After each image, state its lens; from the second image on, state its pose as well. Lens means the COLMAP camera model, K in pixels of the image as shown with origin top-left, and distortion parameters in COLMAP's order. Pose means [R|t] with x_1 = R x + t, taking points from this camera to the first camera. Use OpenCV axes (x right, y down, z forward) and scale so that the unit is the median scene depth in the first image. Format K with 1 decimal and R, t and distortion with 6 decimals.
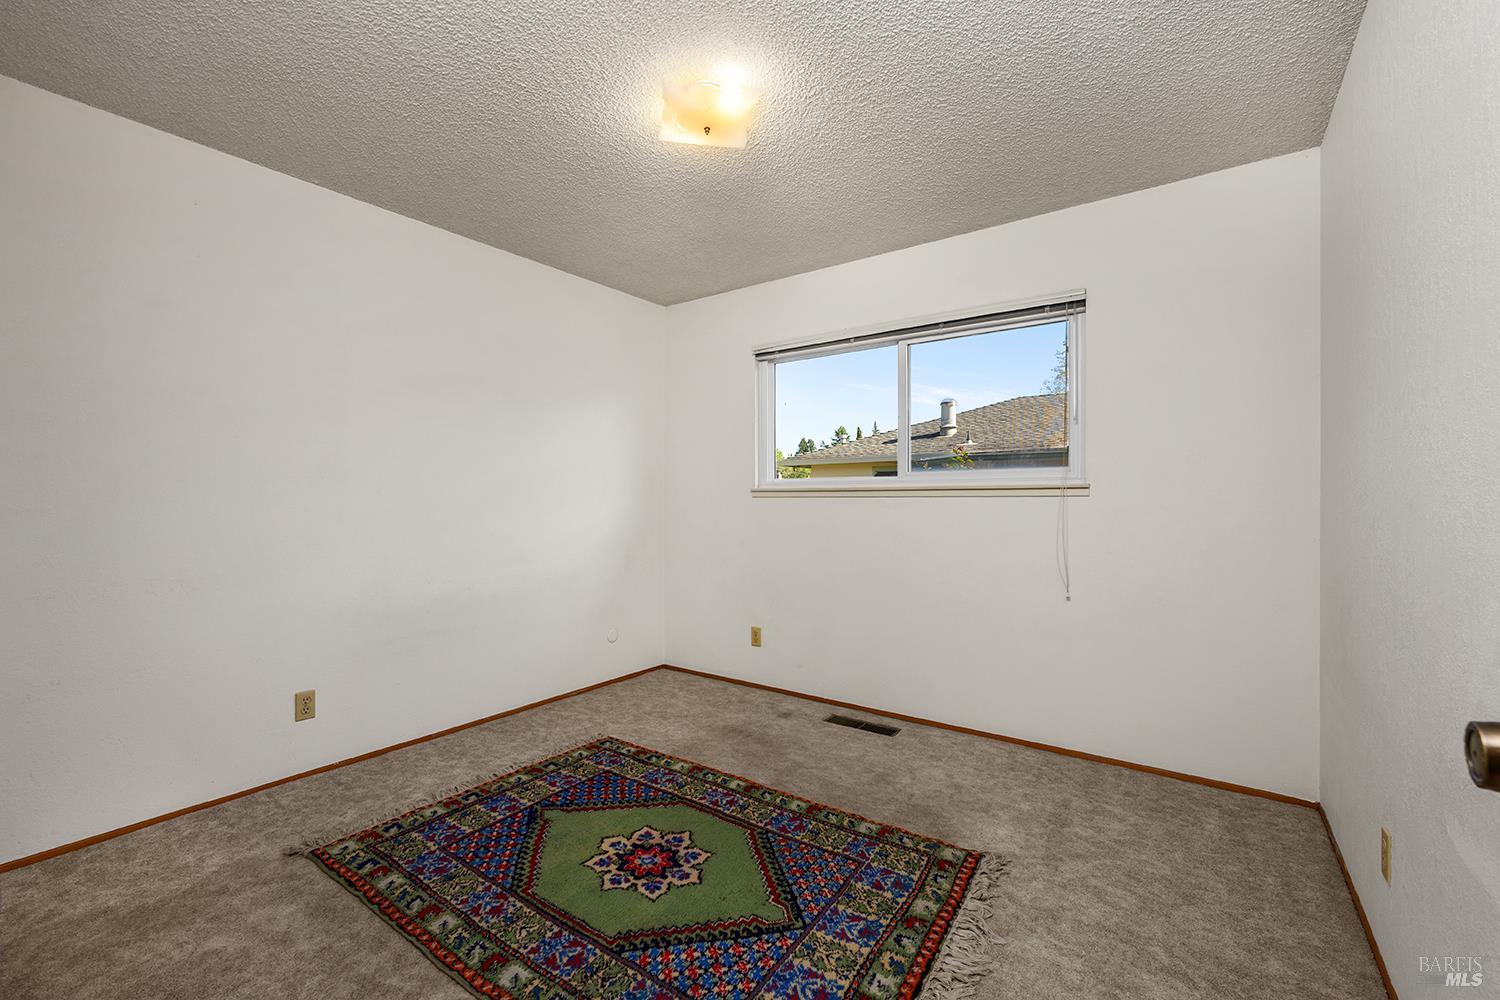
lens RADIAL K [[608.8, 0, 750.0], [0, 608.8, 500.0], [0, 0, 1]] dist [-0.000260, -0.000007]
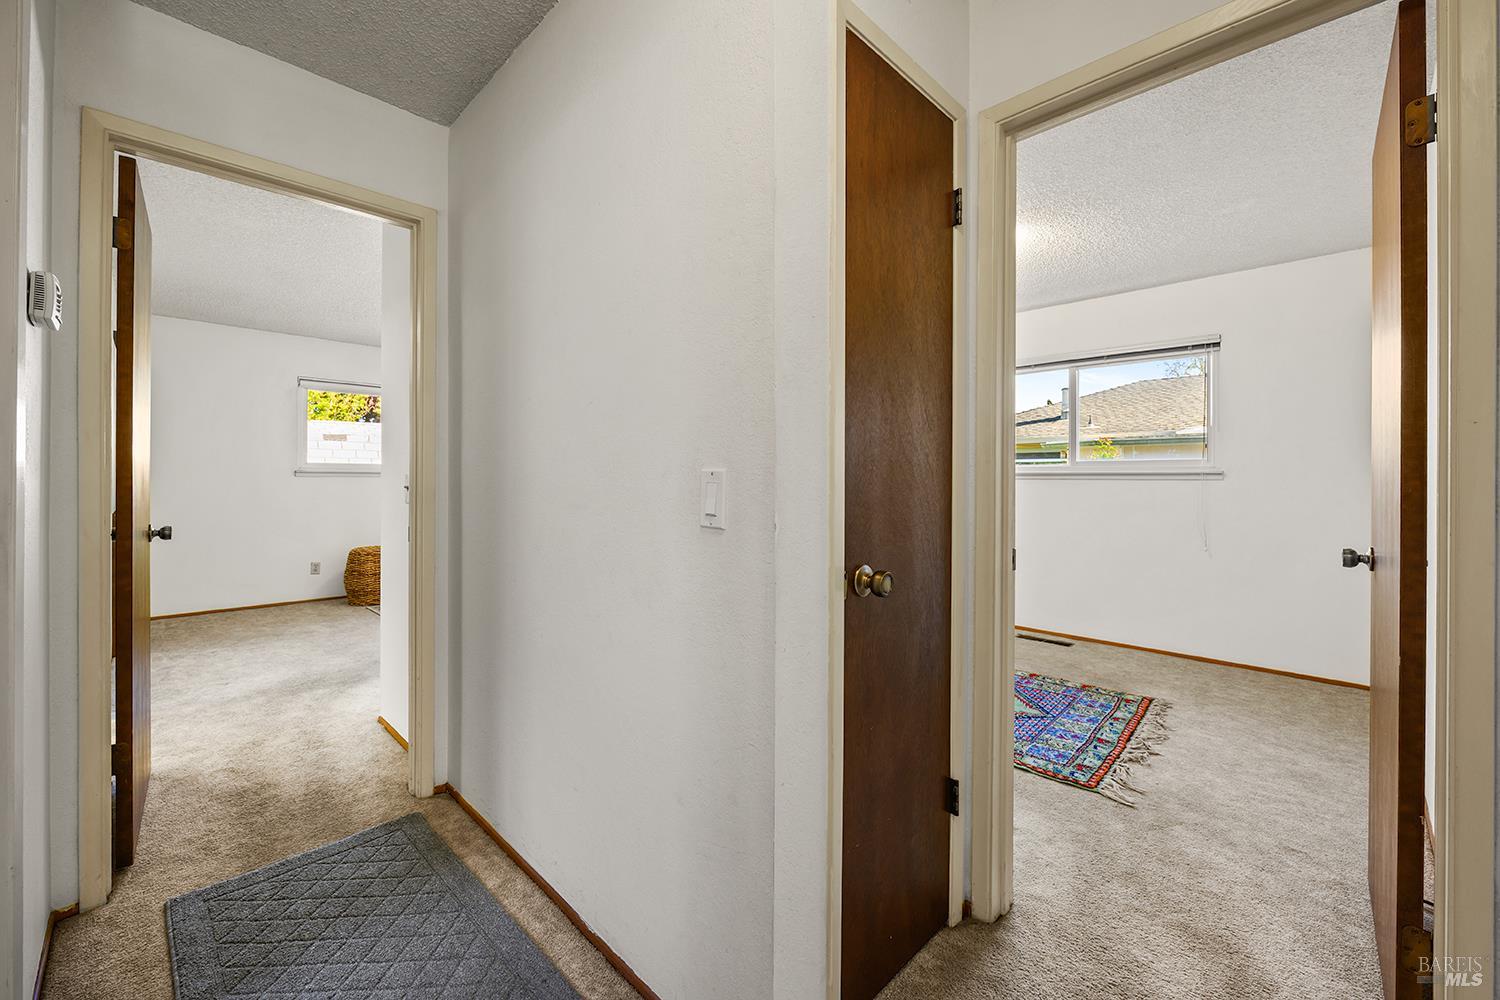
lens RADIAL K [[605.1, 0, 743.6], [0, 605.1, 478.2], [0, 0, 1]] dist [-0.000748, -0.000171]
pose [[0.988983, 0.002335, -0.148009, -0.349493], [-0.002266, 0.999997, 0.000633, -0.007247], [0.148010, -0.000291, 0.988986, -0.576032]]
